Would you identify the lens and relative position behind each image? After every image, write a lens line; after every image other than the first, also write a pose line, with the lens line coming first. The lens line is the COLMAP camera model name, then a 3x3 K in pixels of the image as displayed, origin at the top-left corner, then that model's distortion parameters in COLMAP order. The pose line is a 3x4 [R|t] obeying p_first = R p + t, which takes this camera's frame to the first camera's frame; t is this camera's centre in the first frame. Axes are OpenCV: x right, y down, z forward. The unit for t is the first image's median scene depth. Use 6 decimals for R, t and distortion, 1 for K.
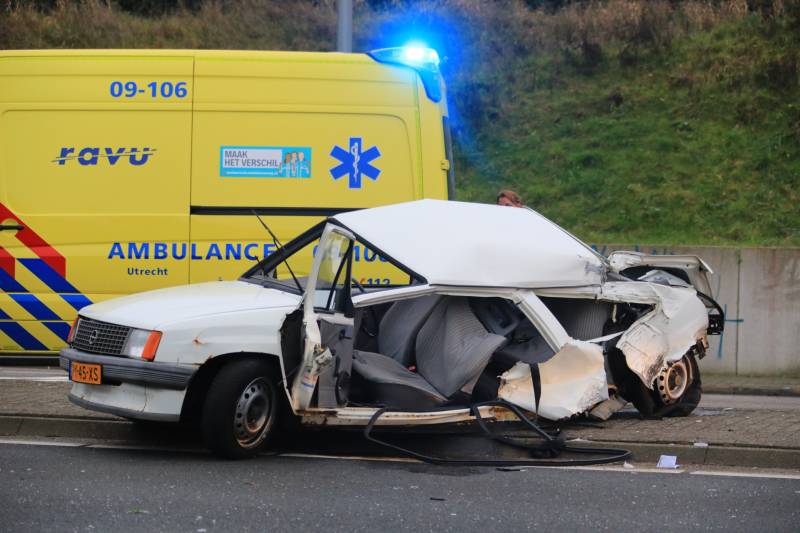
lens RADIAL K [[2772.9, 0, 400.8], [0, 2772.9, 266.3], [0, 0, 1]] dist [-0.037794, -2.024074]
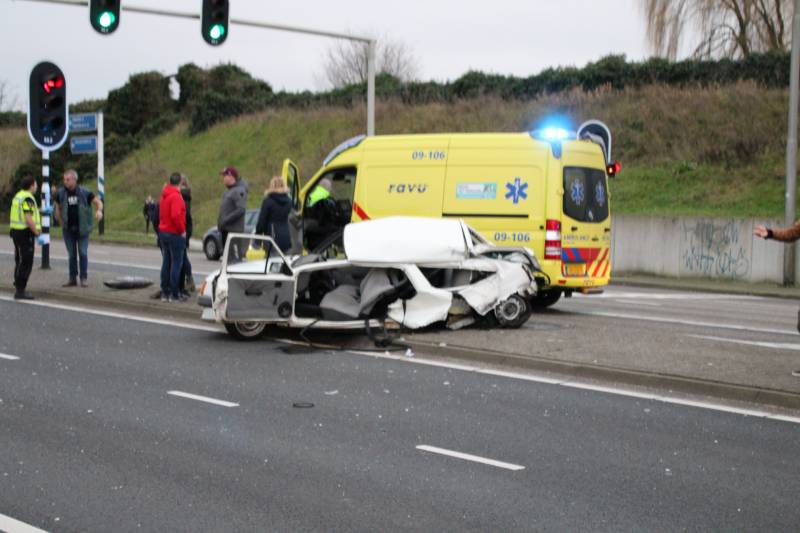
lens RADIAL K [[1463.5, 0, 390.6], [0, 1463.5, 286.9], [0, 0, 1]] dist [0.175169, 0.362037]
pose [[0.847311, 0.028325, -0.530341, 0.461200], [-0.001734, 0.998719, 0.050570, -0.021781], [0.531094, -0.041929, 0.846275, 0.070196]]
